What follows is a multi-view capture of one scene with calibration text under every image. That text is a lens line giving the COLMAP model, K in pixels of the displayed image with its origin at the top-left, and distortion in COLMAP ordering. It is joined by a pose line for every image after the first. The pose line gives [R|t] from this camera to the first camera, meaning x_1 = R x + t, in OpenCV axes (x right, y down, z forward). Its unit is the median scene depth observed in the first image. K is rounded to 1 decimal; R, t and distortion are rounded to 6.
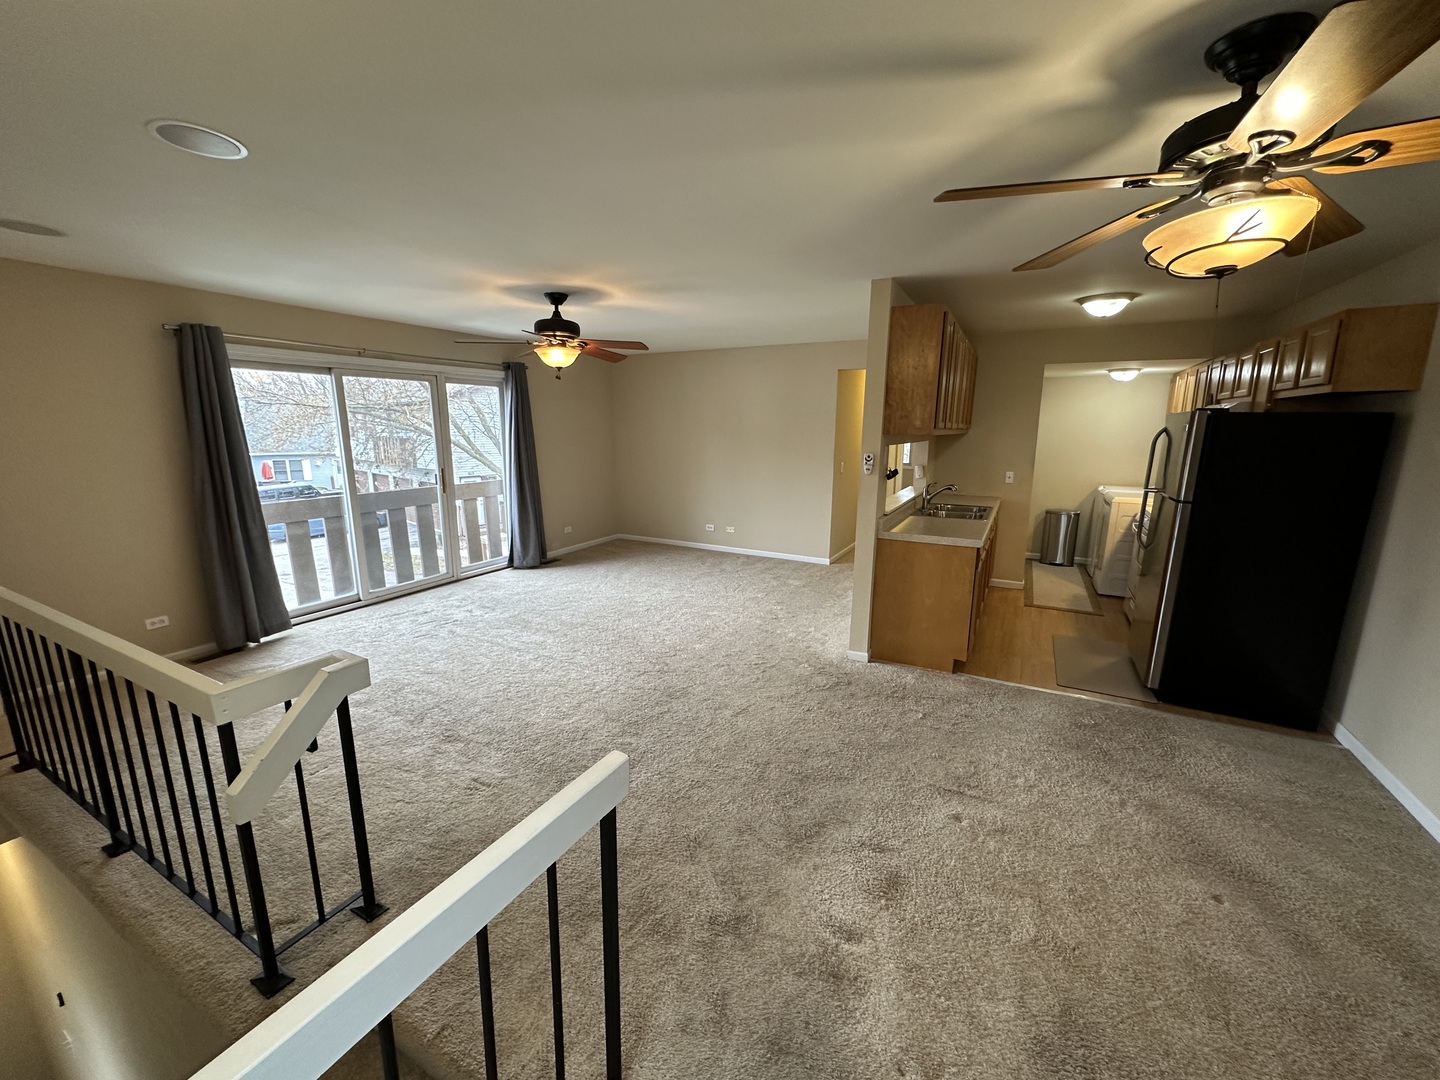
lens RADIAL K [[573.1, 0, 720.4], [0, 573.1, 542.9], [0, 0, 1]] dist [-0.001742, -0.000452]
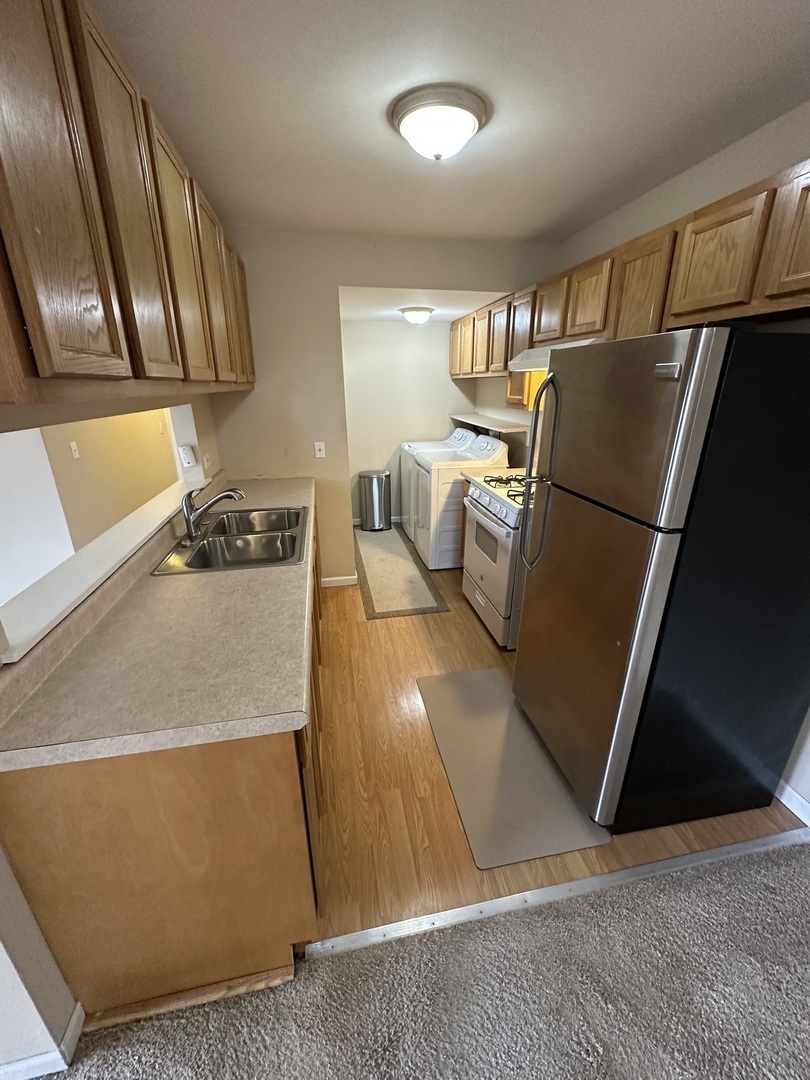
lens RADIAL K [[429.9, 0, 407.1], [0, 429.9, 541.5], [0, 0, 1]] dist [-0.001742, -0.000452]
pose [[0.777295, -0.224726, 0.587631, 0.237849], [0.132725, 0.971581, 0.195995, -0.093952], [-0.614976, -0.074353, 0.785032, 0.483470]]
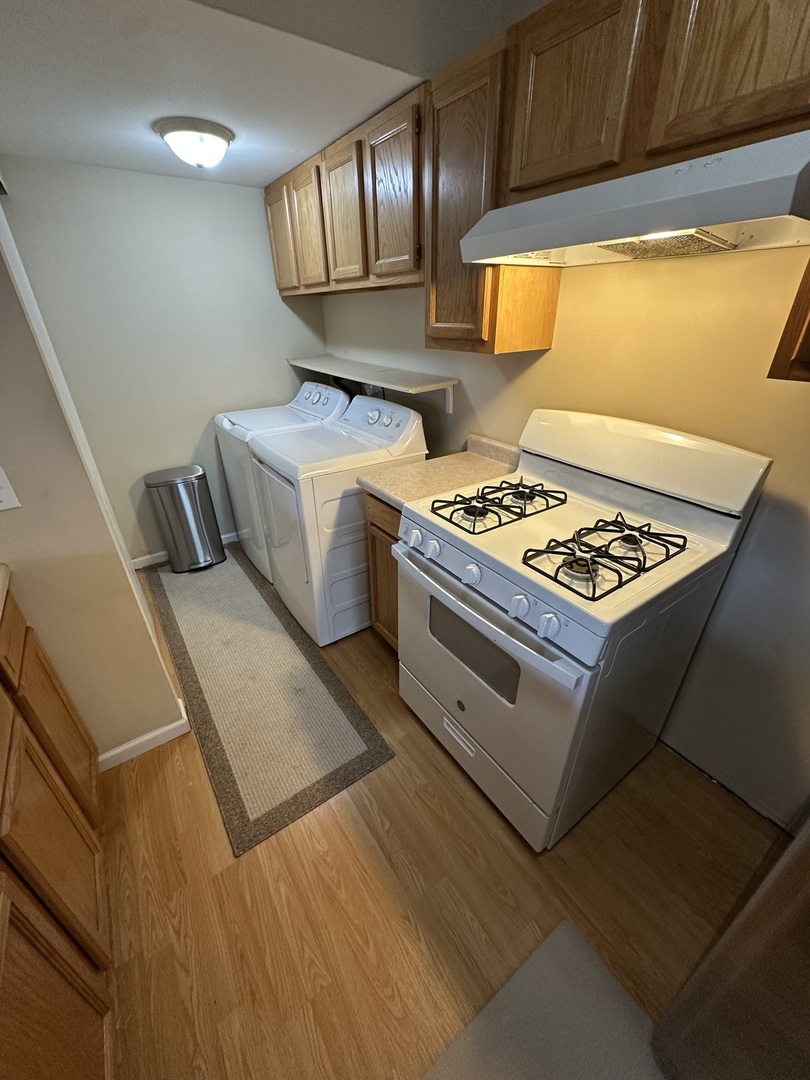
lens RADIAL K [[429.9, 0, 408.5], [0, 429.9, 543.8], [0, 0, 1]] dist [-0.001742, -0.000452]
pose [[0.452082, -0.429861, 0.781563, 0.426905], [0.187890, 0.902448, 0.387666, -0.134264], [-0.871963, -0.028409, 0.488747, 0.735718]]
